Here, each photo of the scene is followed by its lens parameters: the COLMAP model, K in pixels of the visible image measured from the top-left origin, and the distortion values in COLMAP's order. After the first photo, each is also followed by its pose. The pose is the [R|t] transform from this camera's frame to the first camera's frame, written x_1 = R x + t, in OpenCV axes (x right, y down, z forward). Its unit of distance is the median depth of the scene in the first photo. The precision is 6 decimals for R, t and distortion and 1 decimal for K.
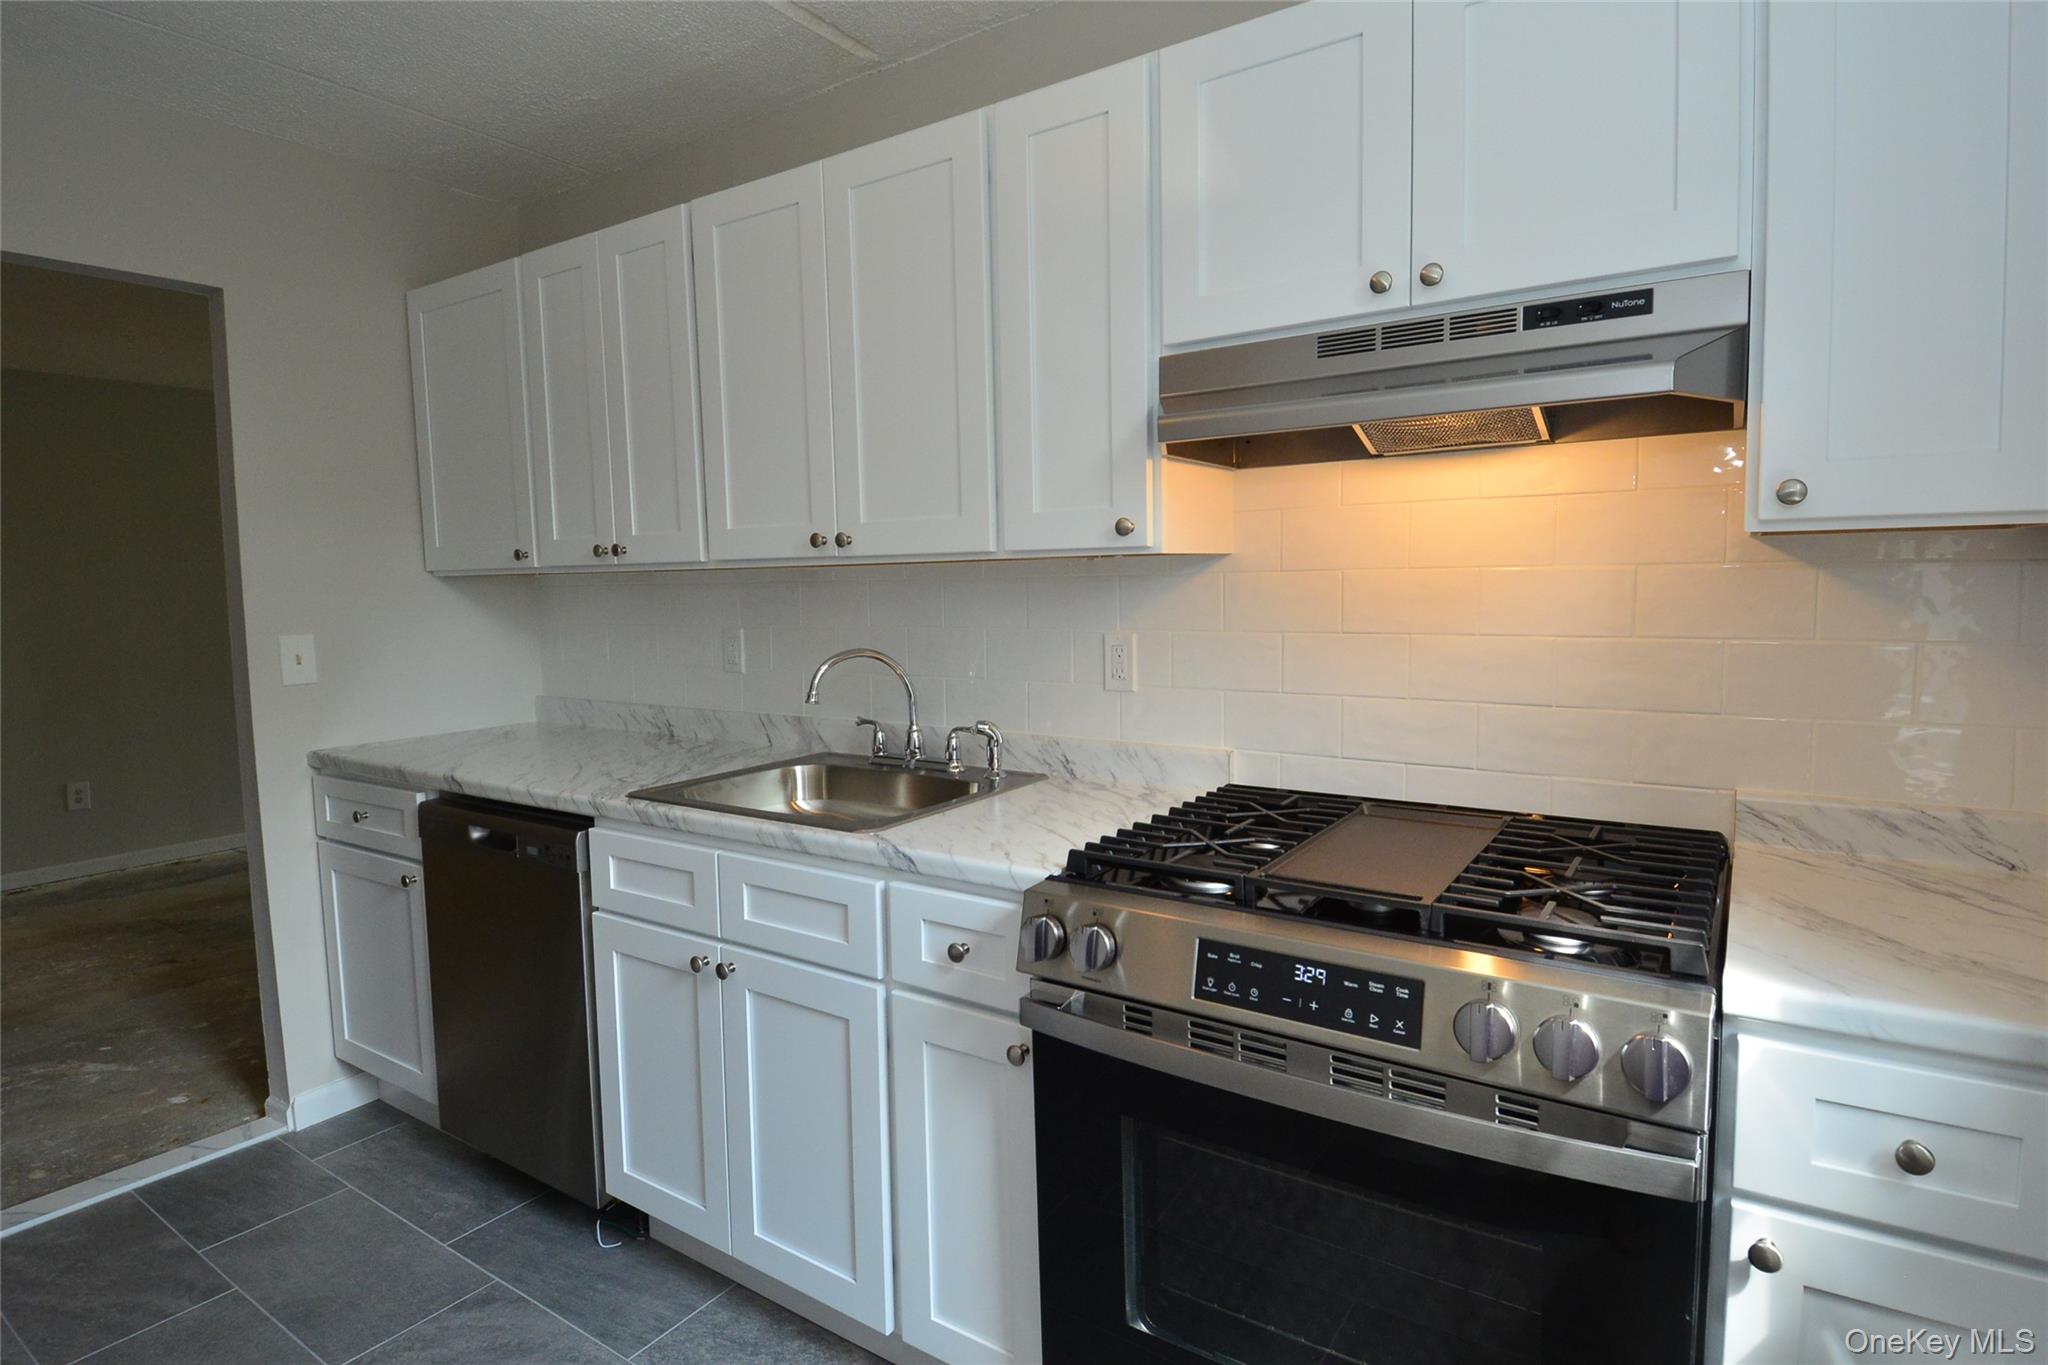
lens RADIAL K [[1067.9, 0, 1029.0], [0, 1067.9, 667.3], [0, 0, 1]] dist [0.026676, -0.032571]
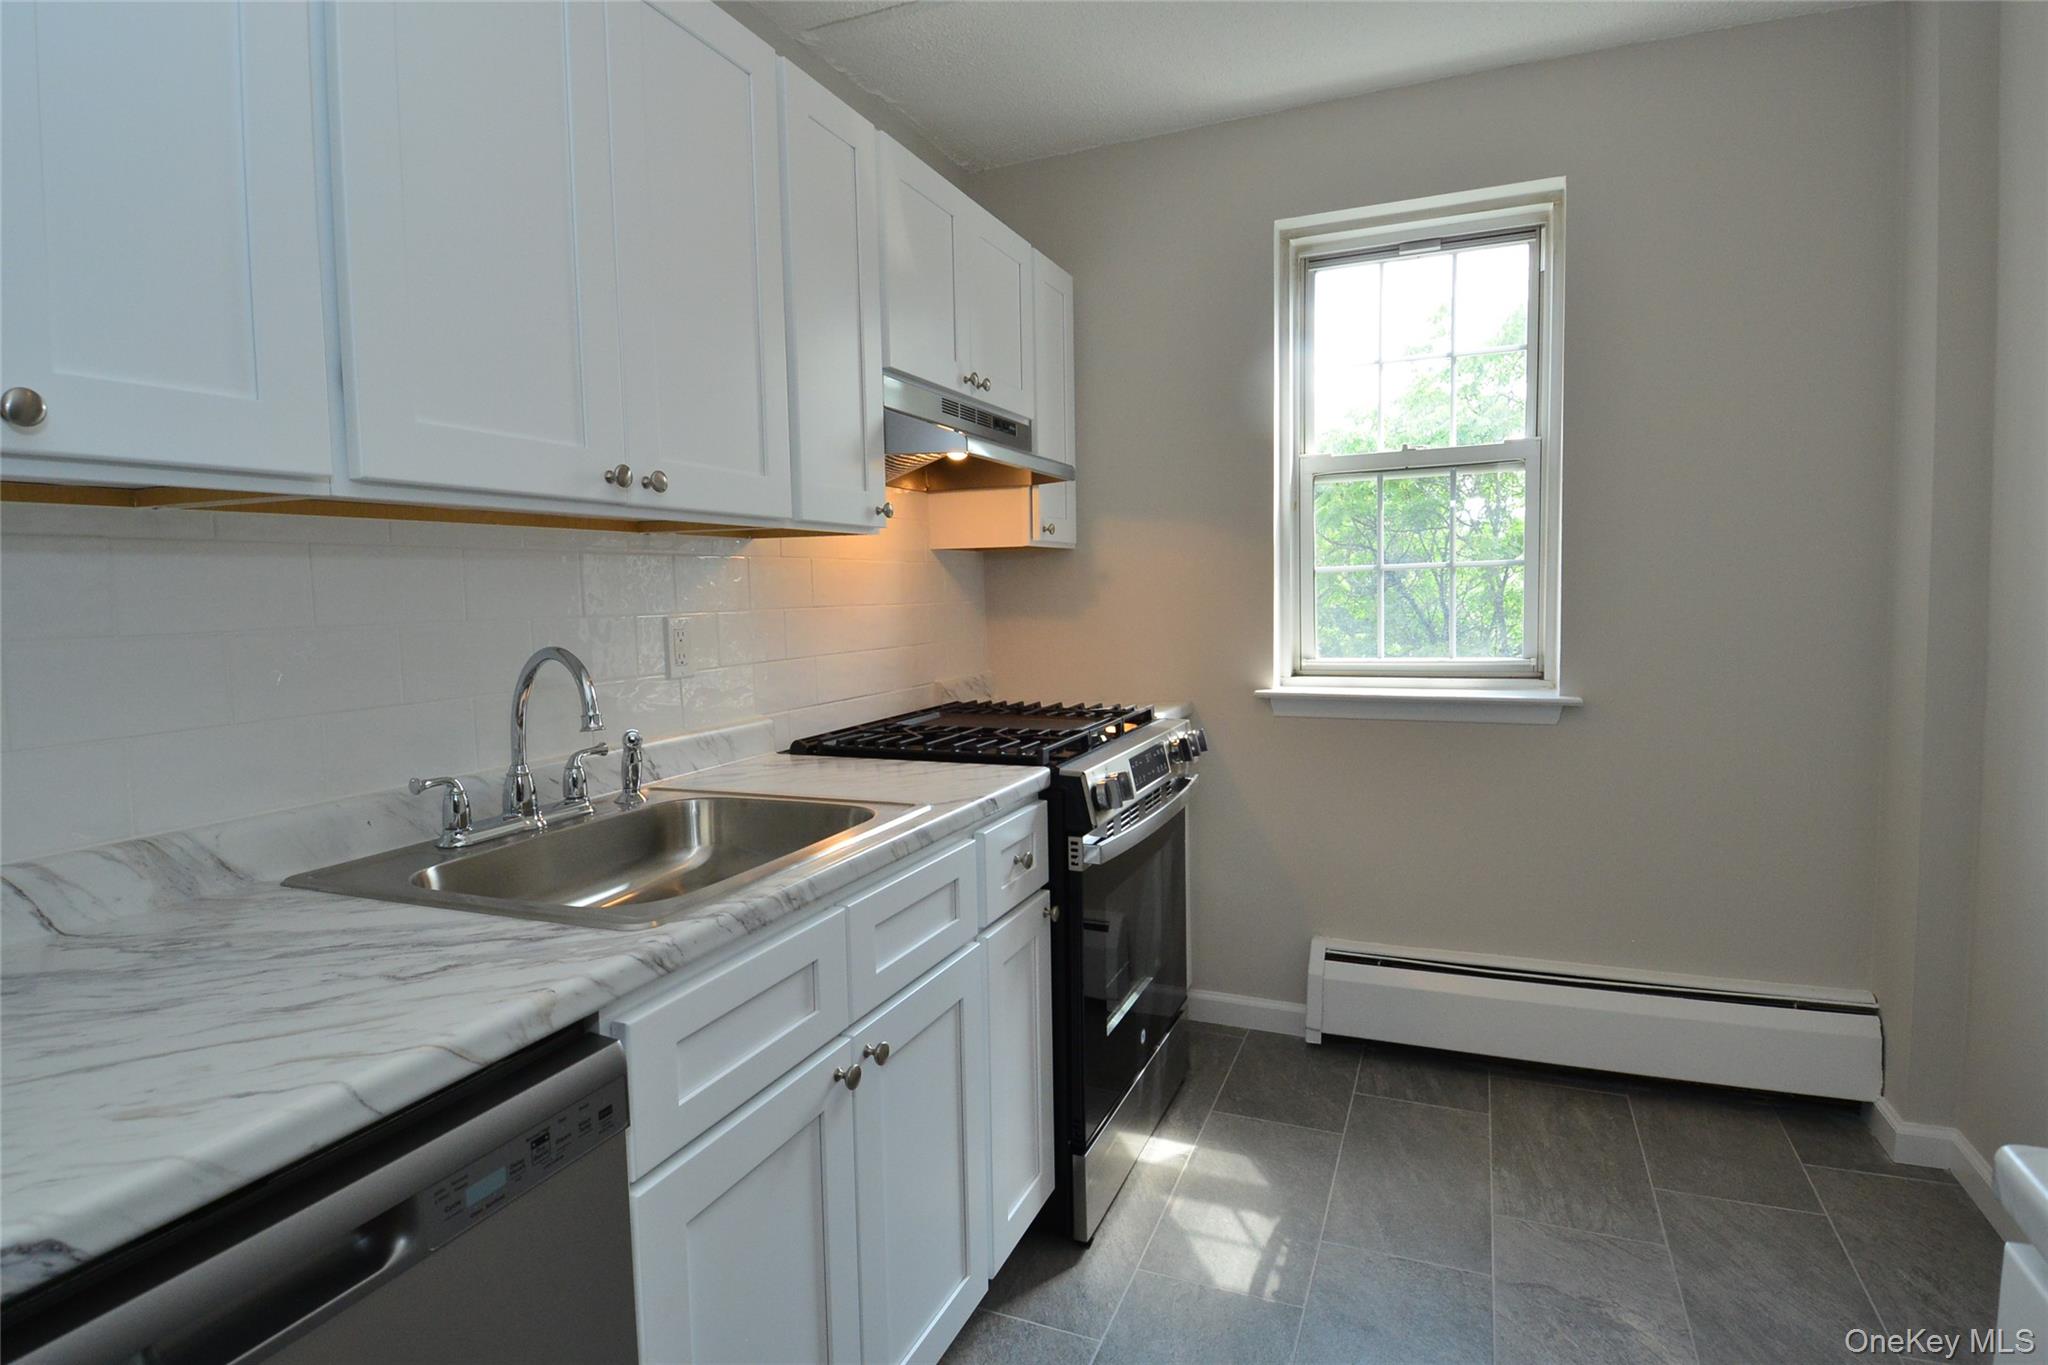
lens RADIAL K [[1058.5, 0, 1027.8], [0, 1058.5, 665.1], [0, 0, 1]] dist [0.053926, -0.058111]
pose [[-0.191799, -0.046271, 0.980343, -0.898157], [0.109615, 0.991628, 0.068250, -0.020757], [-0.975294, 0.120551, -0.185121, 0.887991]]
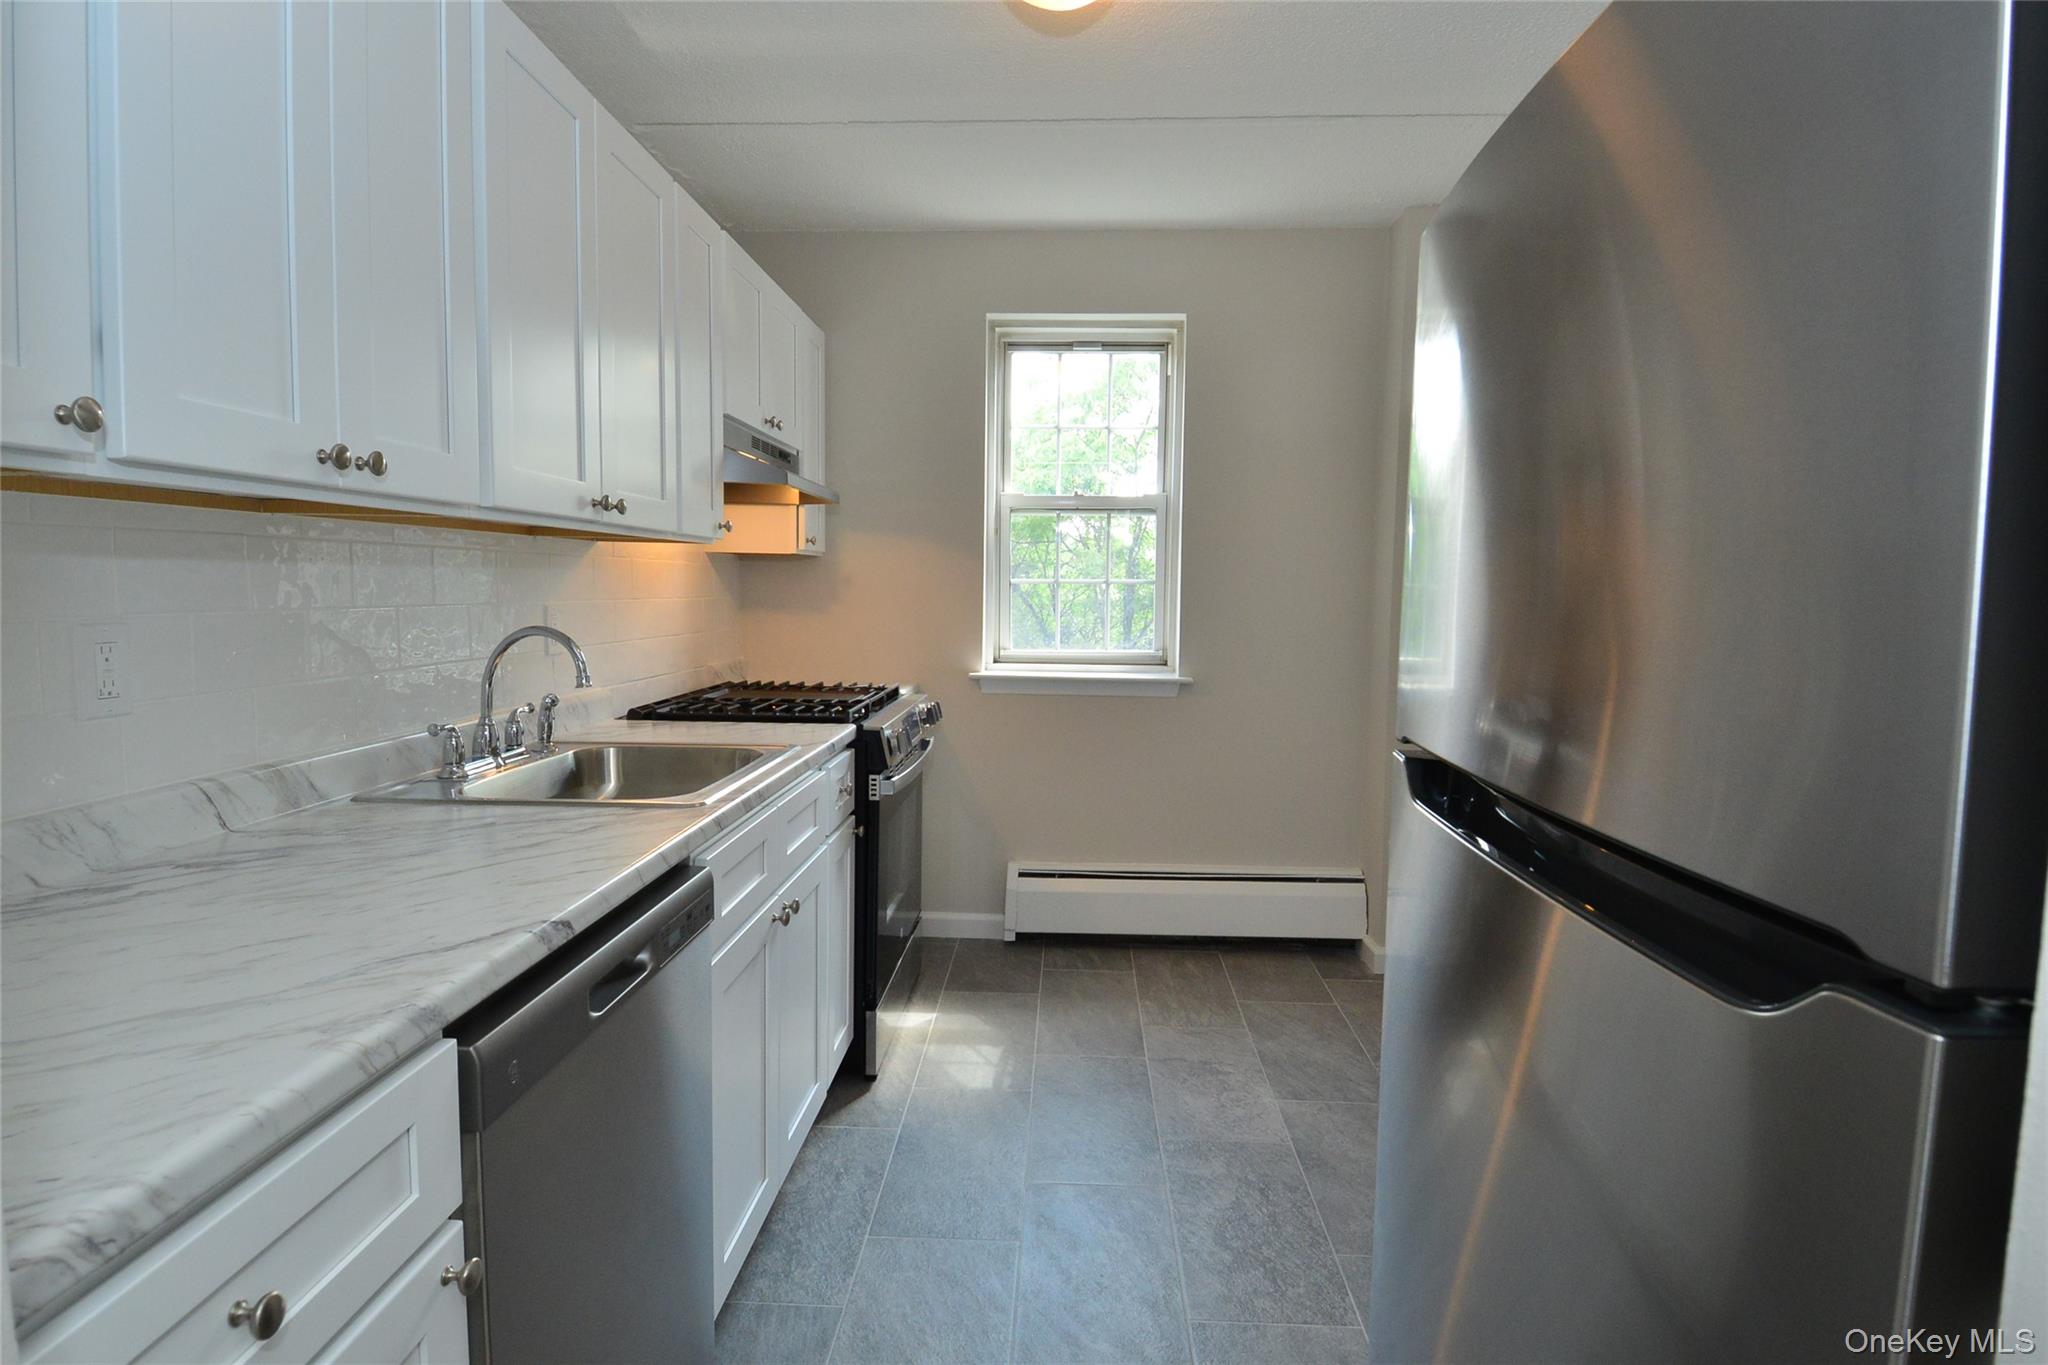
lens RADIAL K [[1058.5, 0, 1027.8], [0, 1058.5, 665.1], [0, 0, 1]] dist [0.053926, -0.058111]
pose [[-0.520372, -0.049845, 0.852484, -1.167983], [0.071784, 0.992208, 0.101833, -0.048858], [-0.850917, 0.114186, -0.512739, 1.172445]]
